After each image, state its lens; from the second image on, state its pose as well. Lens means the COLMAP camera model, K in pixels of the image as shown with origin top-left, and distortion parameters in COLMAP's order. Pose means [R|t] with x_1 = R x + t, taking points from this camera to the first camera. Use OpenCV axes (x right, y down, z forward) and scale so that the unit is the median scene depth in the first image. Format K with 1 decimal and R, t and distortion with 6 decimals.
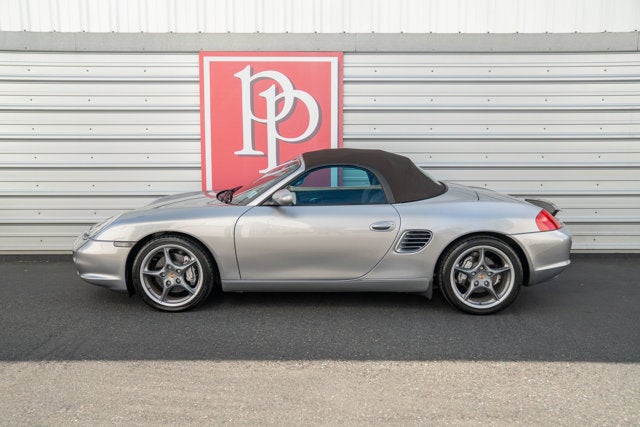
lens RADIAL K [[627.9, 0, 330.4], [0, 627.9, 202.1], [0, 0, 1]] dist [0.002248, 0.000000]
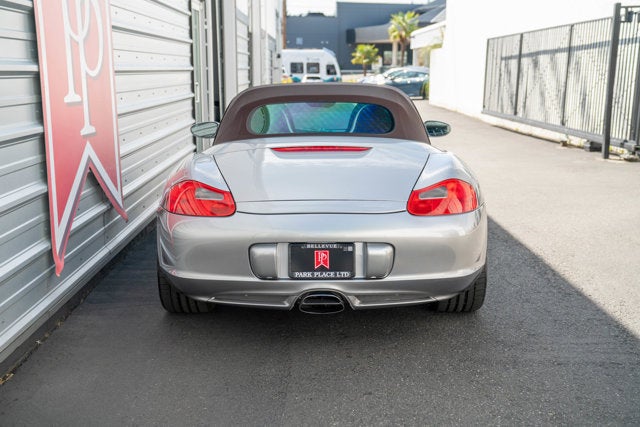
lens RADIAL K [[789.5, 0, 318.9], [0, 789.5, 210.6], [0, 0, 1]] dist [0.176407, 0.000000]
pose [[0.001984, -0.175545, 0.984469, -0.824725], [0.117903, 0.977646, 0.174091, -0.081239], [-0.993023, 0.115727, 0.022636, 0.799269]]
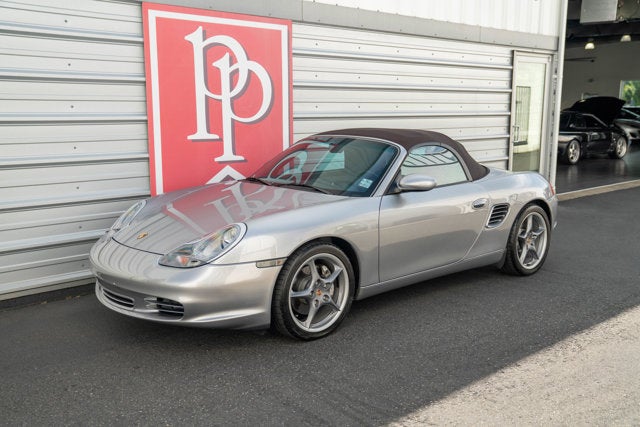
lens RADIAL K [[627.9, 0, 323.9], [0, 627.9, 215.7], [0, 0, 1]] dist [0.002248, 0.000000]
pose [[0.752815, -0.111661, 0.648692, -0.553991], [0.076914, 0.993678, 0.081785, -0.032559], [-0.653723, -0.011676, 0.756644, 0.291730]]
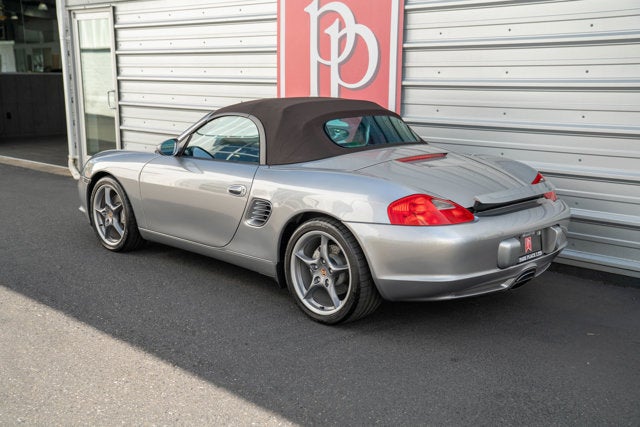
lens RADIAL K [[758.4, 0, 318.4], [0, 758.4, 213.8], [0, 0, 1]] dist [0.103740, 0.000000]
pose [[0.703449, 0.134454, -0.697912, 0.636714], [-0.085865, 0.990828, 0.104339, -0.033650], [0.705540, -0.013471, 0.708542, 0.258862]]
